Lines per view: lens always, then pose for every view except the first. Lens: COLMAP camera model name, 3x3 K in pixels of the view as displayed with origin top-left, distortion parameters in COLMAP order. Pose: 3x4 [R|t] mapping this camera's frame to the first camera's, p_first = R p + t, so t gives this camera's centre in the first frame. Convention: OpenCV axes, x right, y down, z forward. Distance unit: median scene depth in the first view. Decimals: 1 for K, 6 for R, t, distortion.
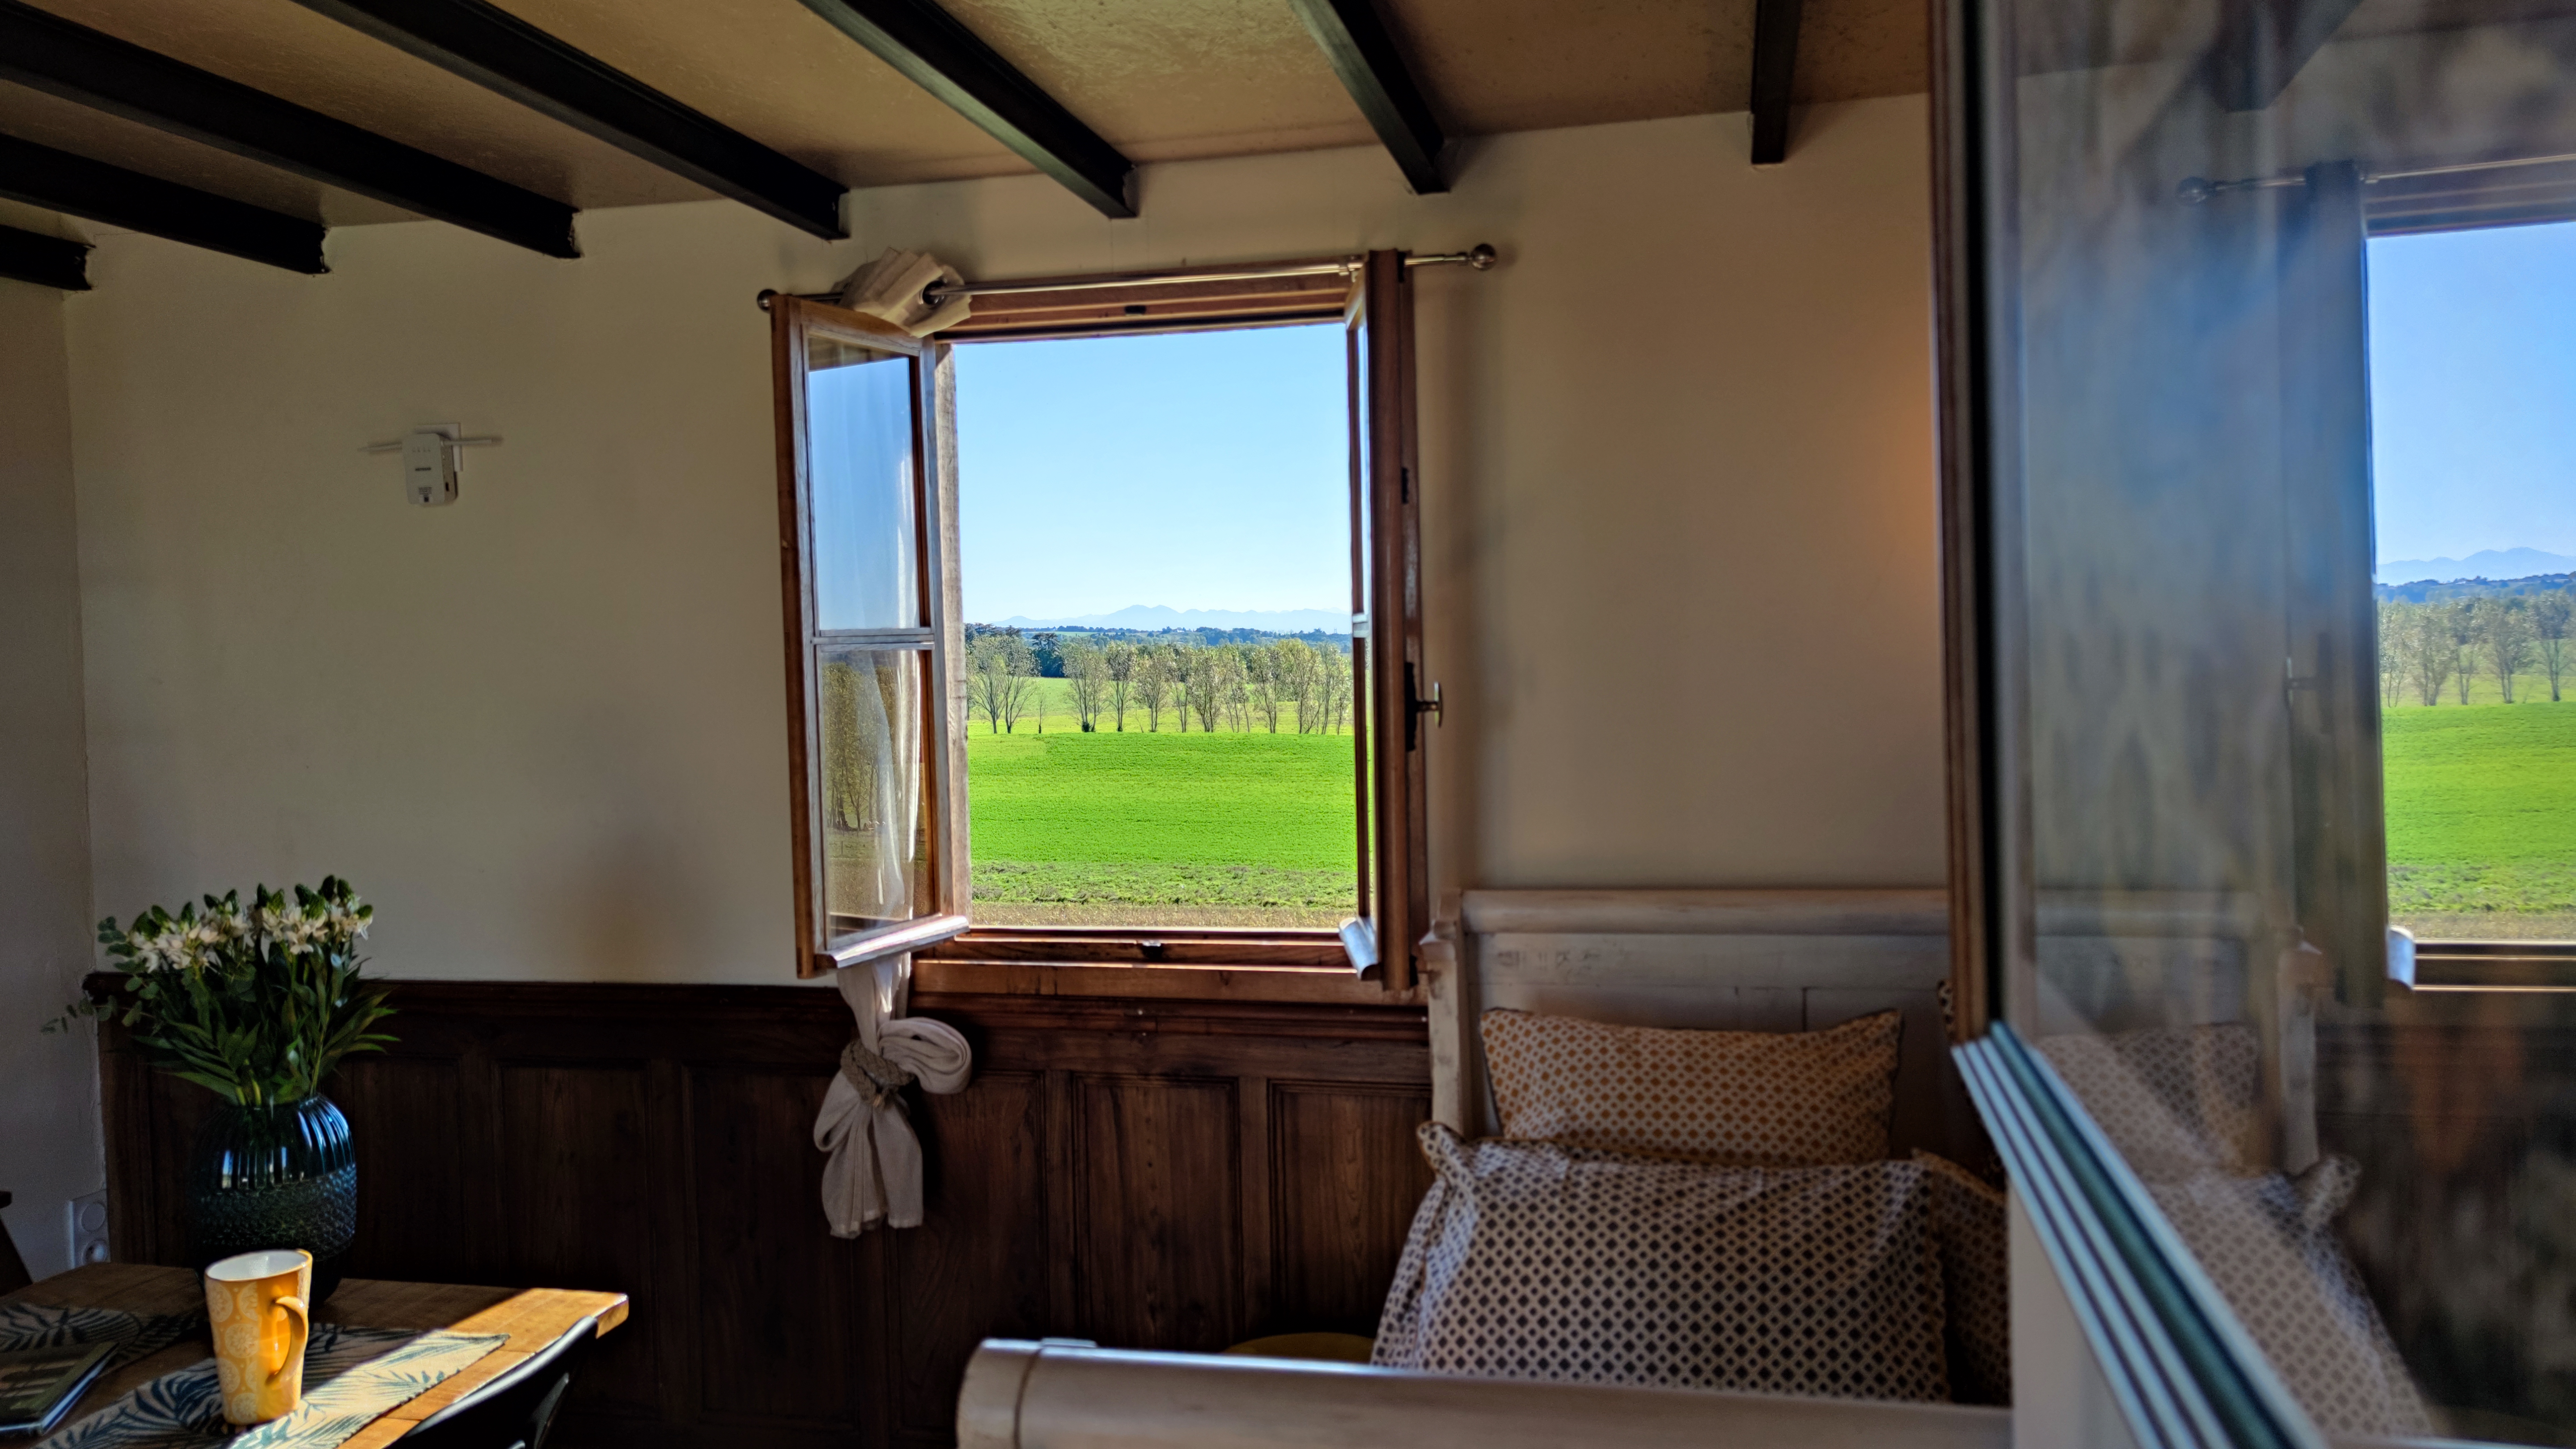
lens RADIAL K [[1921.5, 0, 1285.2], [0, 1921.5, 715.6], [0, 0, 1]] dist [0.067025, -0.000115]
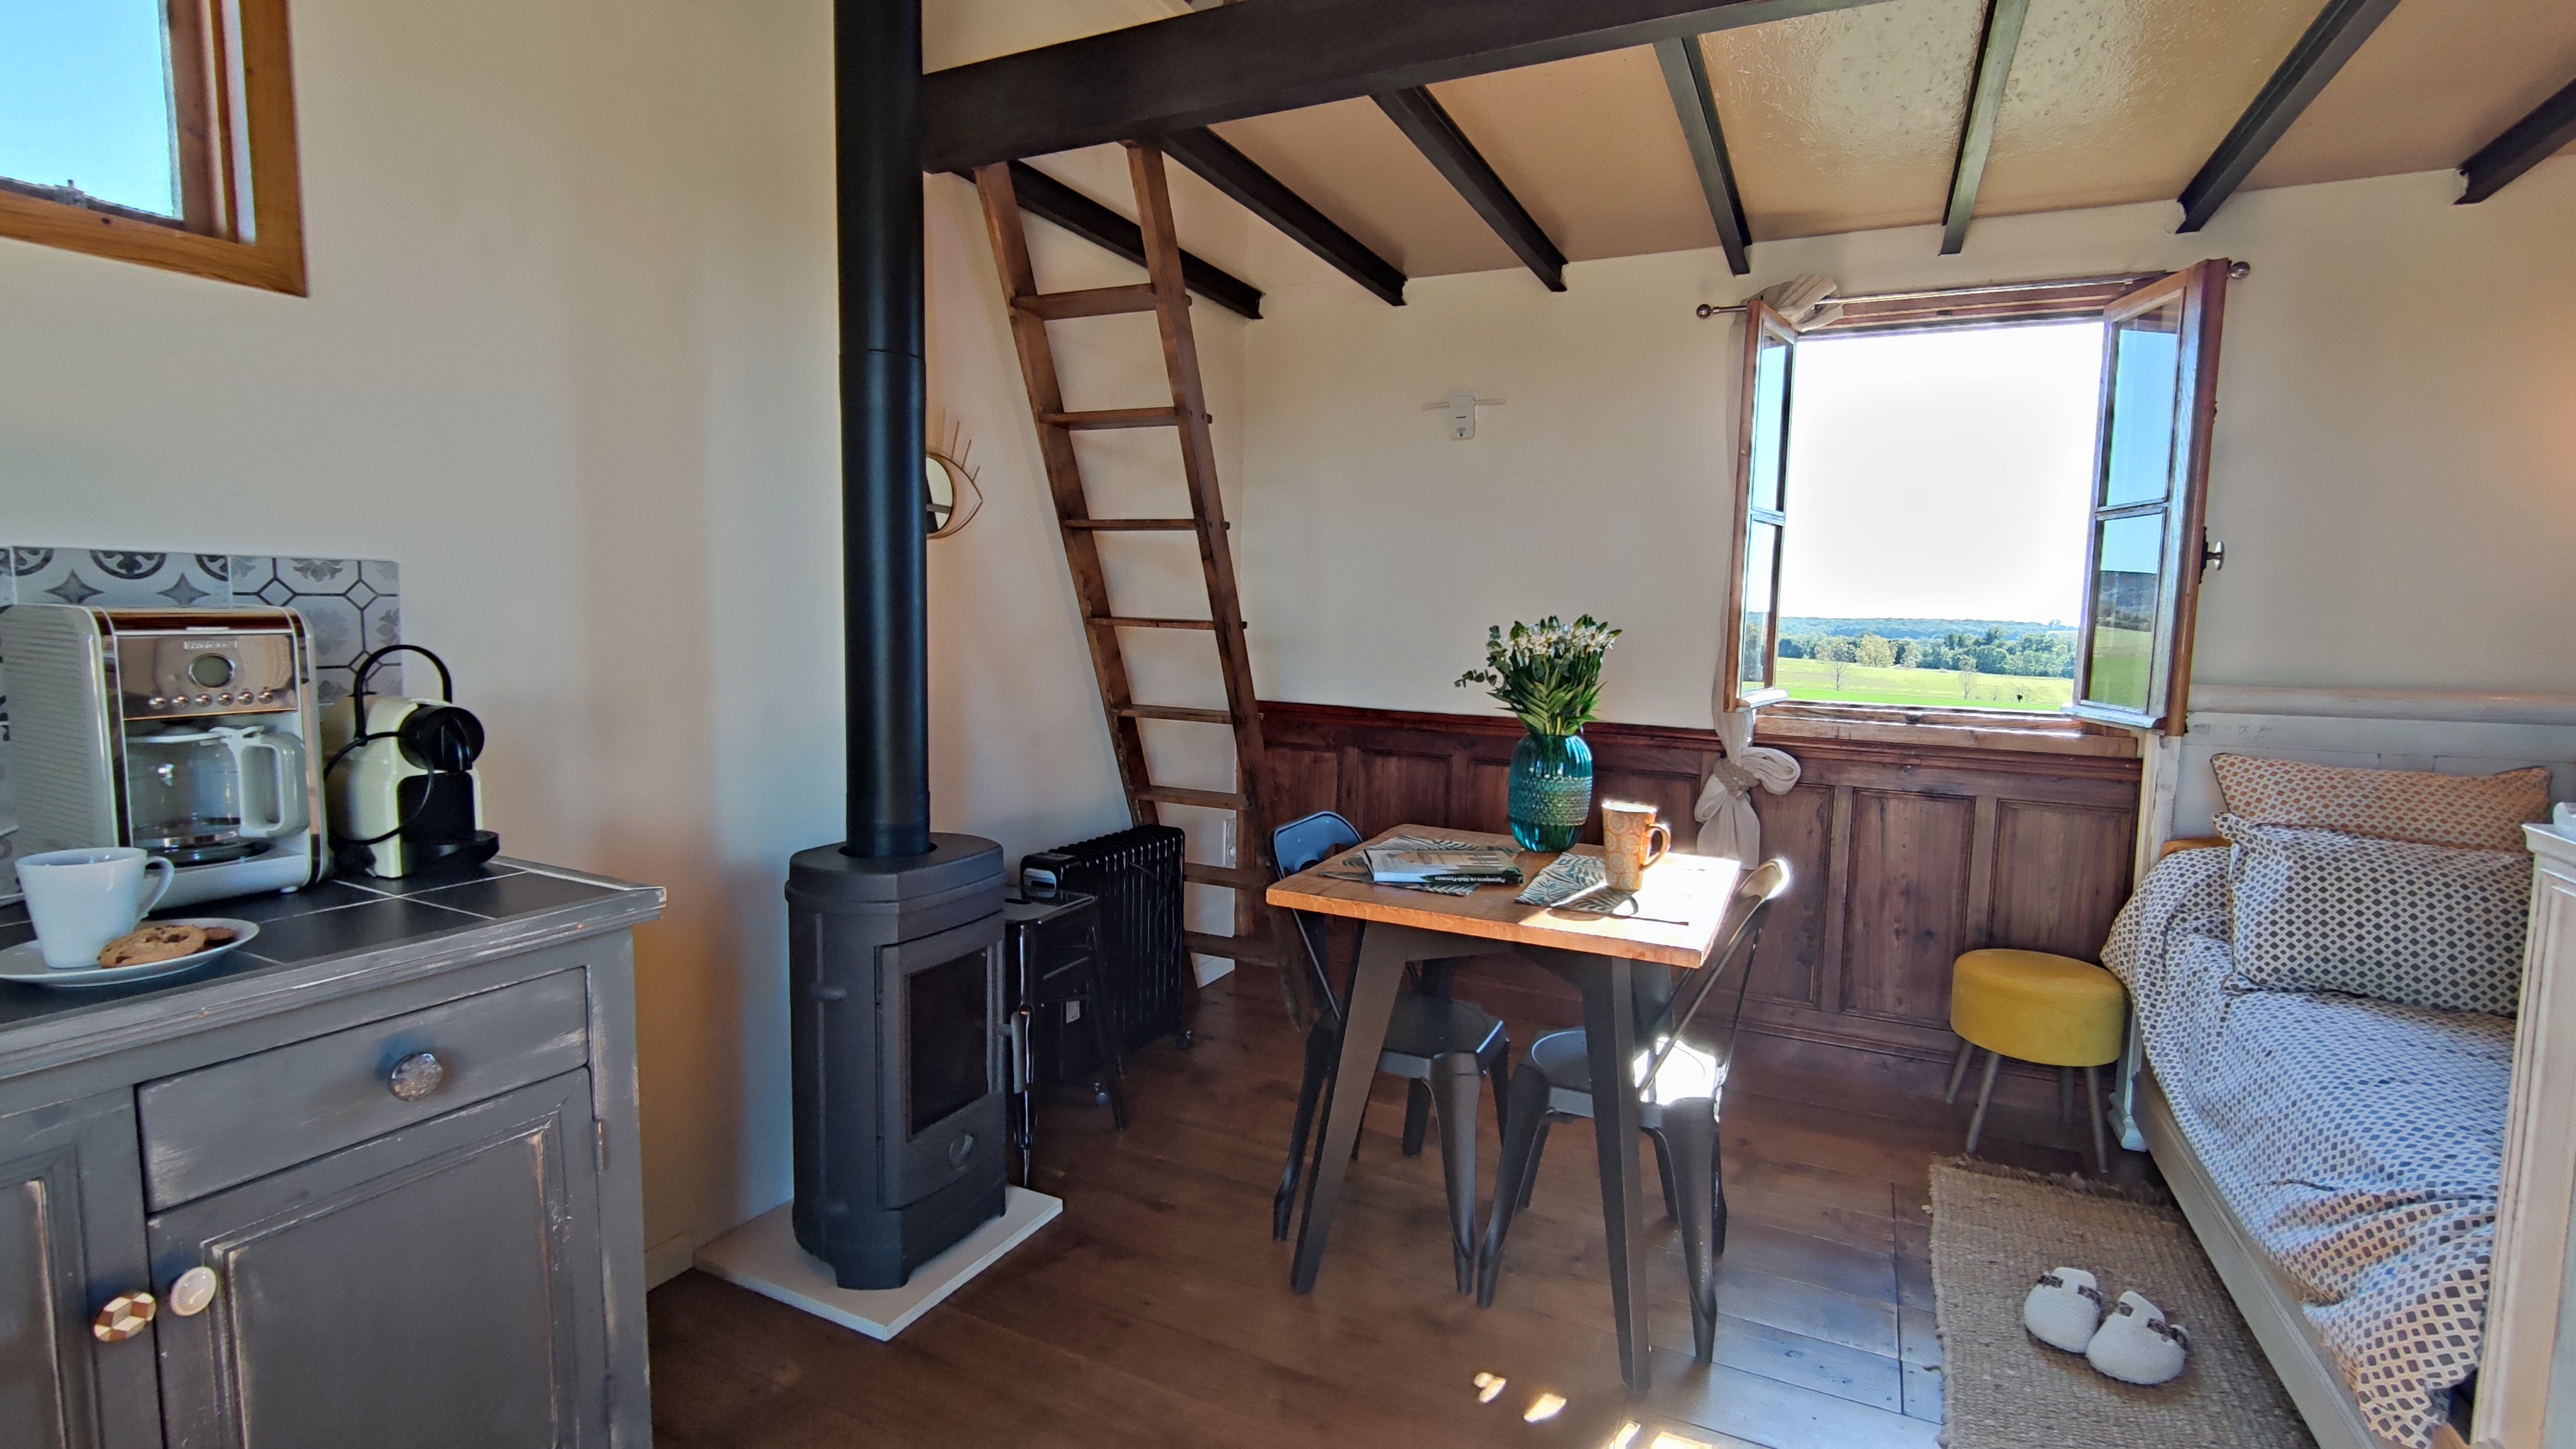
lens RADIAL K [[1275.1, 0, 1290.6], [0, 1275.1, 720.5], [0, 0, 1]] dist [-0.019456, -0.000948]
pose [[0.966823, 0.063630, -0.247396, -0.315699], [-0.046379, 0.996108, 0.074950, 0.070370], [0.251202, -0.060989, 0.966011, -0.163224]]
